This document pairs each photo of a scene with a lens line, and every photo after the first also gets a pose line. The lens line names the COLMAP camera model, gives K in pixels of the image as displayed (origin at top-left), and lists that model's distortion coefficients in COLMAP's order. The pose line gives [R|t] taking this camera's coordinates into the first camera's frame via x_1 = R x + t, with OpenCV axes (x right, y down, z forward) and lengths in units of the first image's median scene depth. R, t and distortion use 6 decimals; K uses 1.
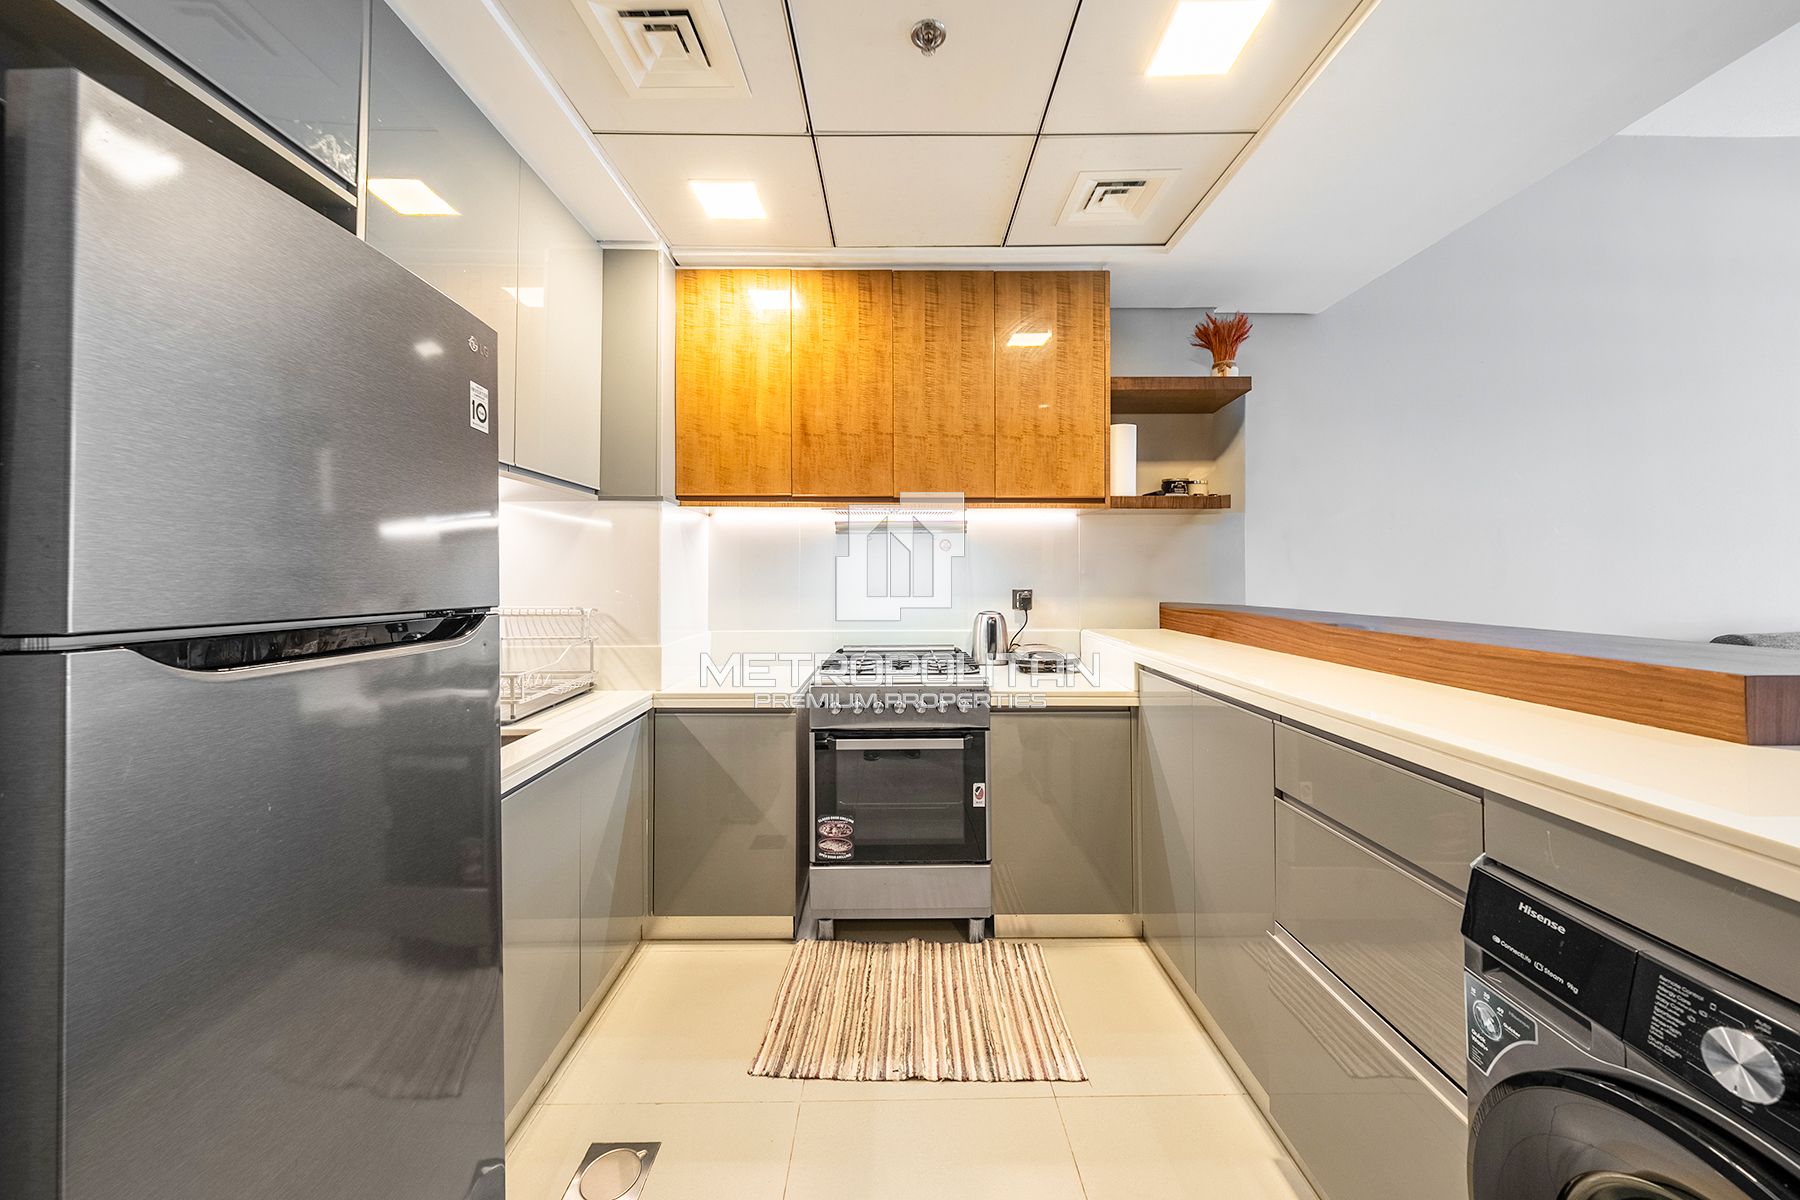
lens RADIAL K [[627.1, 0, 902.6], [0, 627.1, 572.1], [0, 0, 1]] dist [0.001832, 0.000074]
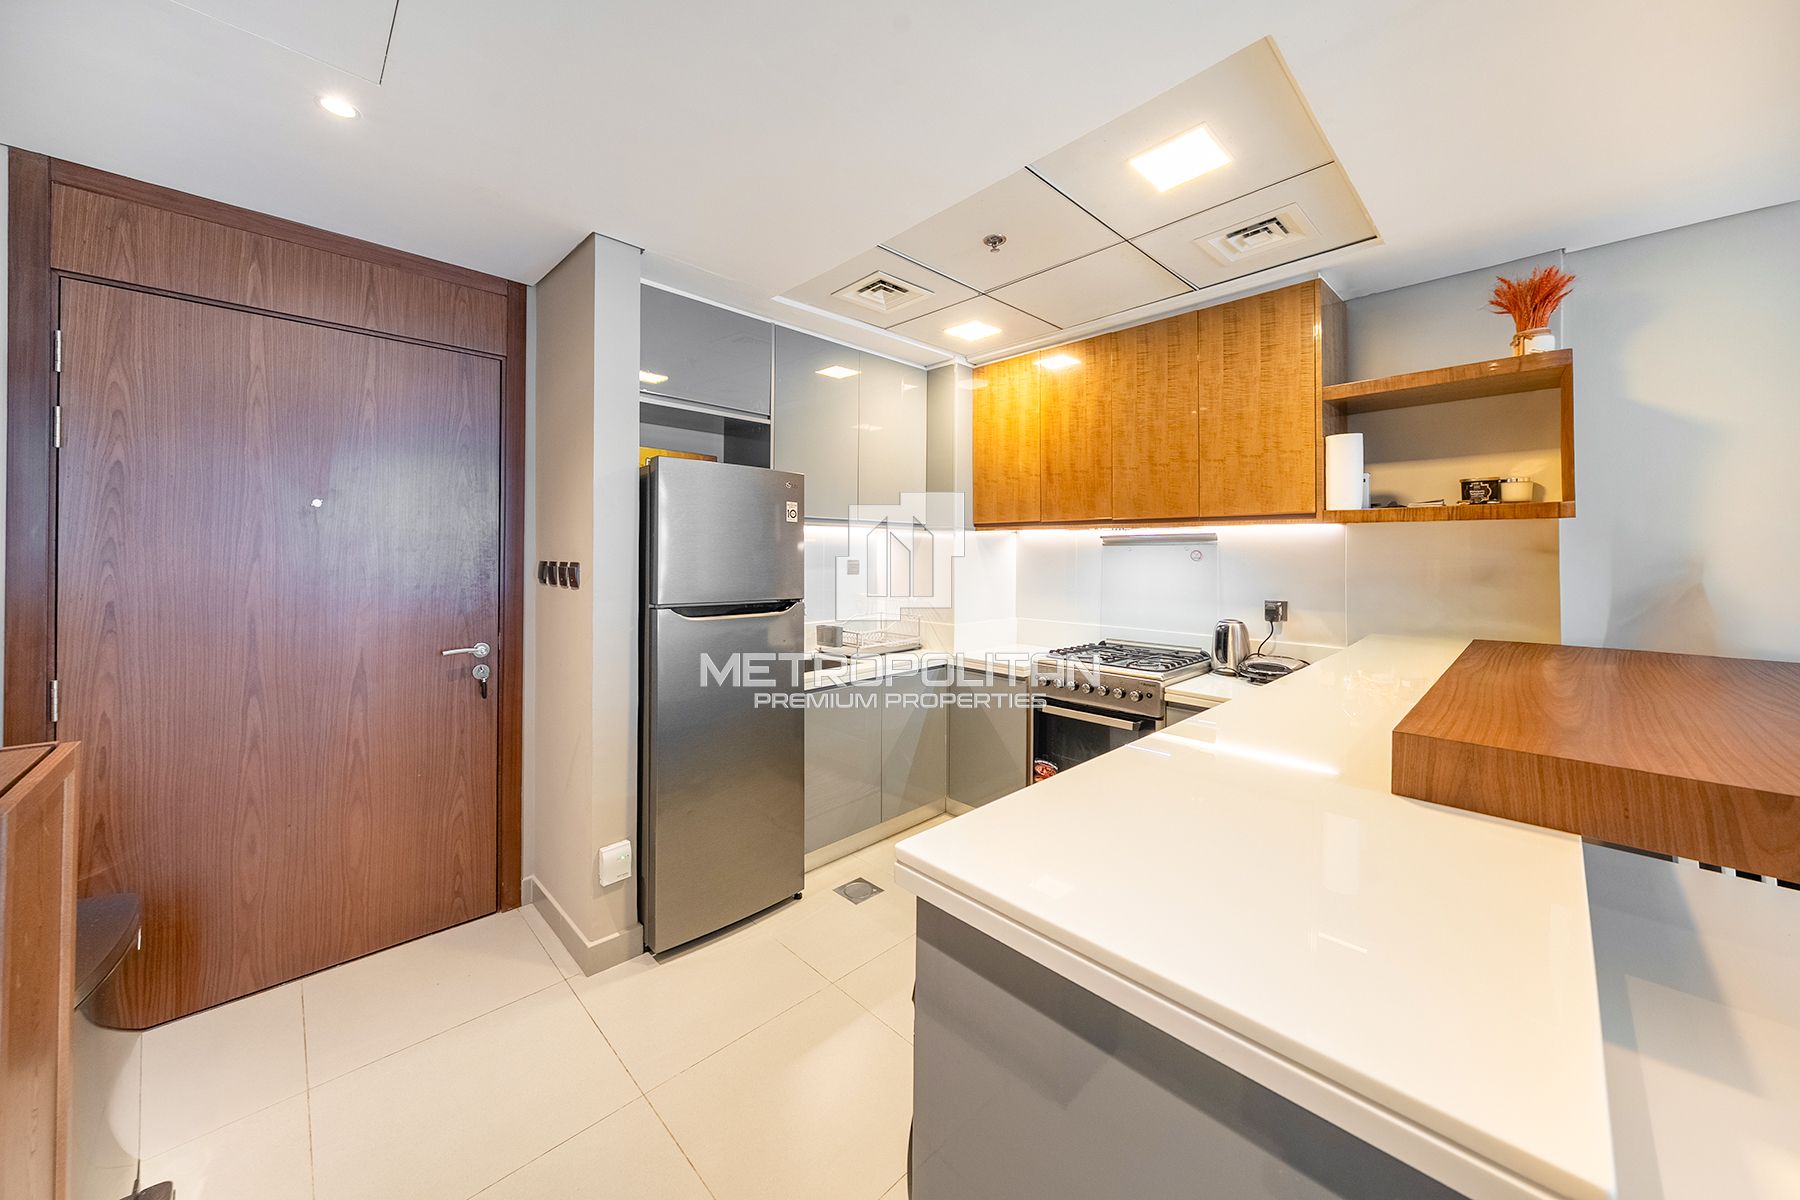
lens RADIAL K [[627.1, 0, 902.6], [0, 627.1, 572.1], [0, 0, 1]] dist [0.001832, 0.000074]
pose [[0.694954, 0.025922, -0.718587, 0.582314], [-0.004498, 0.999487, 0.031706, -0.054690], [0.719040, -0.018802, 0.694714, -0.139679]]
